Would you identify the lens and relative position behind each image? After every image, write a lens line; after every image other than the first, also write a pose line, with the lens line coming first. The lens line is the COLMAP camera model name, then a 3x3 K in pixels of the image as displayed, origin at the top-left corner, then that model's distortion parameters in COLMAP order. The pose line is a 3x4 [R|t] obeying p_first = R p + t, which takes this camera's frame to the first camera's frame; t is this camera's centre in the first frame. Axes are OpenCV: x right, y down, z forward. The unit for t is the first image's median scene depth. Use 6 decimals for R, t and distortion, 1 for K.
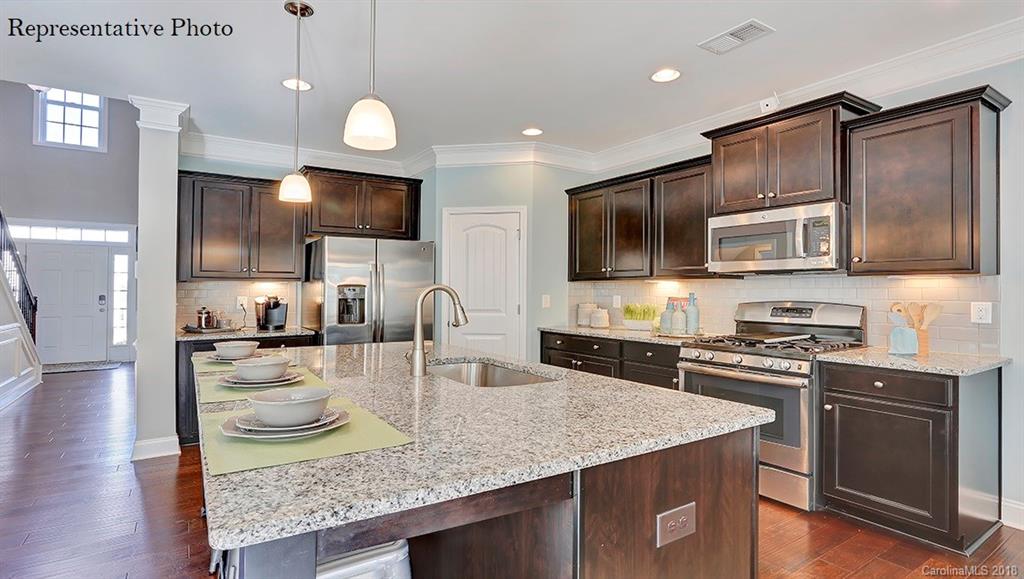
lens RADIAL K [[516.3, 0, 512.9], [0, 516.3, 291.3], [0, 0, 1]] dist [-0.026015, 0.005072]
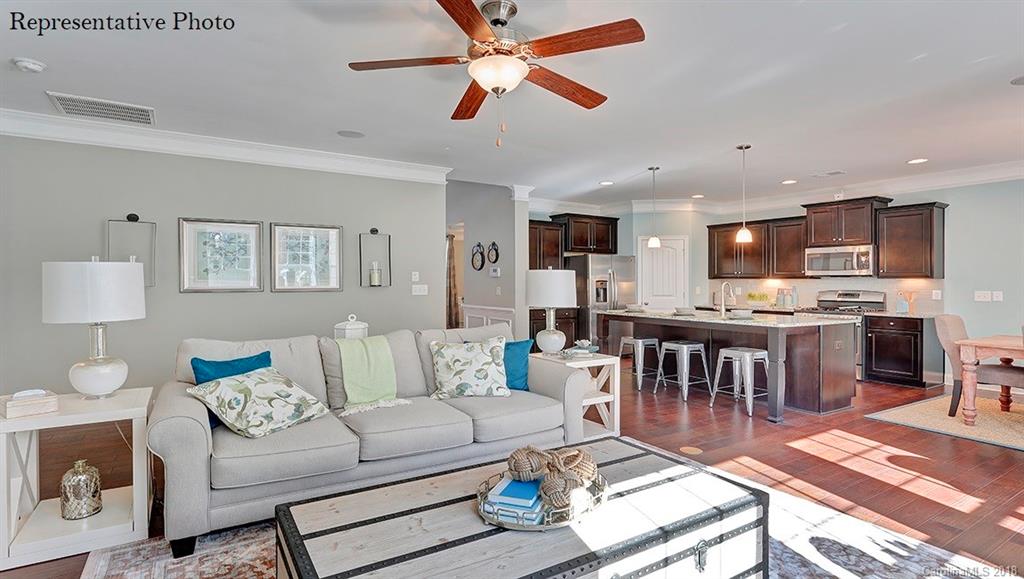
lens RADIAL K [[516.3, 0, 512.6], [0, 516.3, 283.8], [0, 0, 1]] dist [-0.026015, 0.005072]
pose [[0.999878, 0.006366, -0.014250, -0.789933], [-0.006466, 0.999955, -0.006949, 0.017135], [0.014205, 0.007041, 0.999874, -1.089819]]
